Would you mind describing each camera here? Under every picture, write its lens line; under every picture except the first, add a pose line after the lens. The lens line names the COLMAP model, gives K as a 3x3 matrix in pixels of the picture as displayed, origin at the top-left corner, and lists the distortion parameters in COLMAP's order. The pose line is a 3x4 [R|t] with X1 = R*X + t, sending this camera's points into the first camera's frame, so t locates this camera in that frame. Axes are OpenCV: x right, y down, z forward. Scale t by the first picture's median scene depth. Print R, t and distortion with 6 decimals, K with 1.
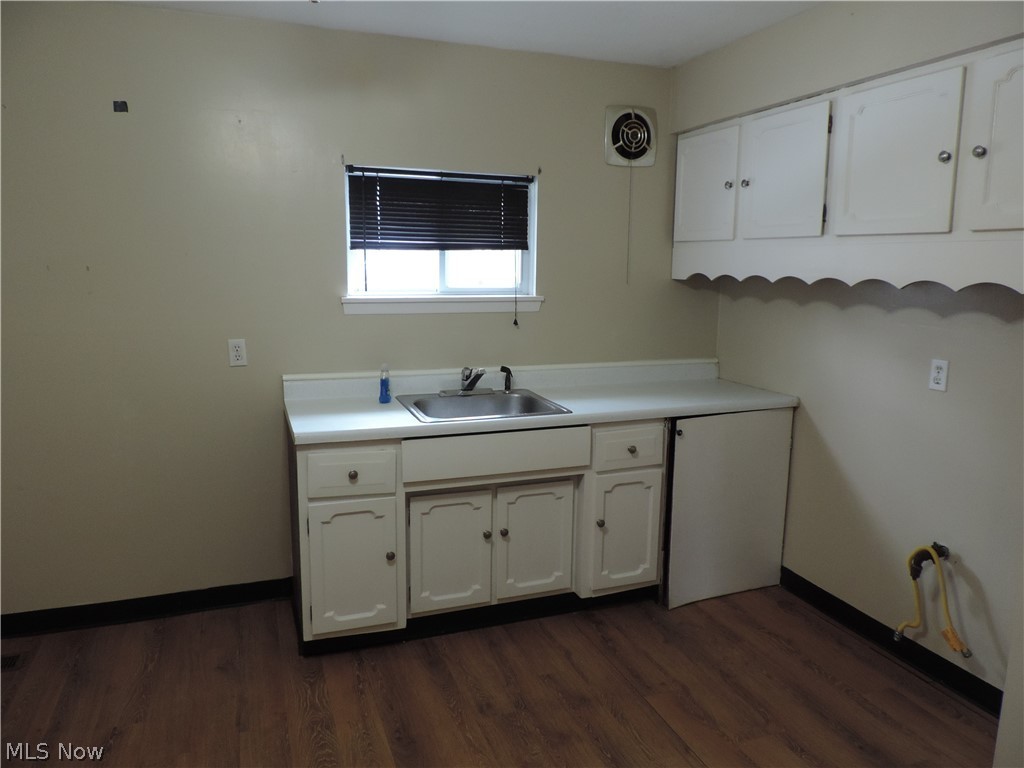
lens RADIAL K [[721.9, 0, 515.0], [0, 721.9, 386.2], [0, 0, 1]] dist [-0.023879, 0.000665]
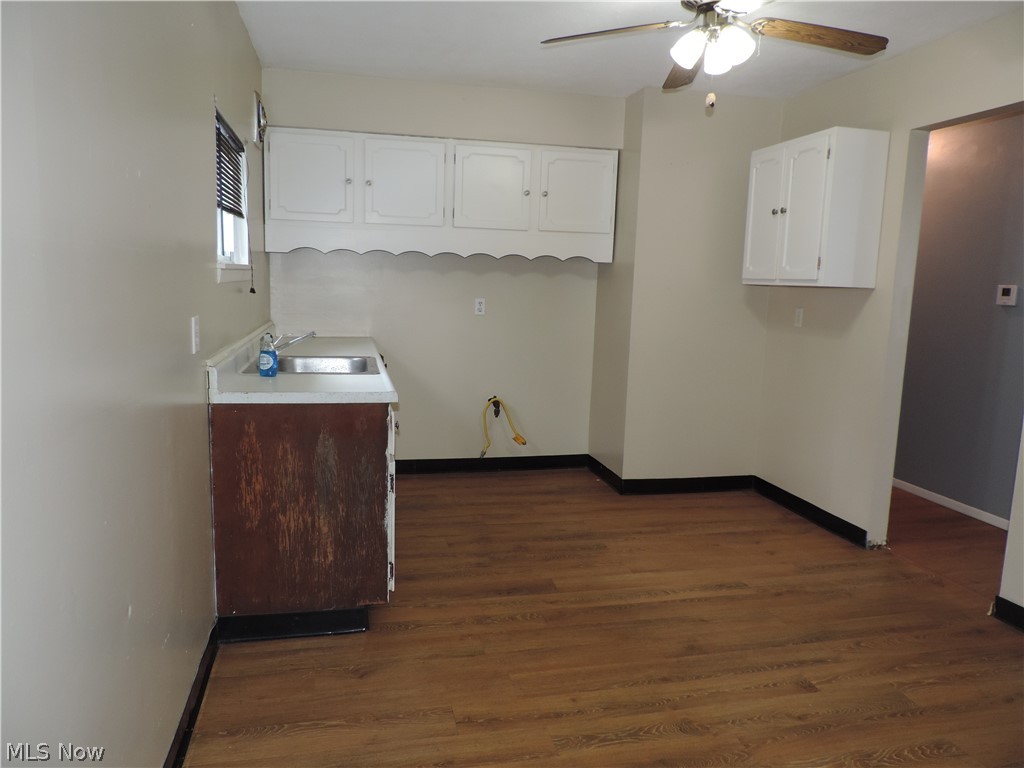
lens RADIAL K [[721.9, 0, 514.2], [0, 721.9, 382.6], [0, 0, 1]] dist [-0.023879, 0.000665]
pose [[0.130433, -0.147325, 0.980450, -1.267849], [0.143528, 0.981287, 0.128357, -0.050510], [-0.981013, 0.123980, 0.149138, 0.675132]]
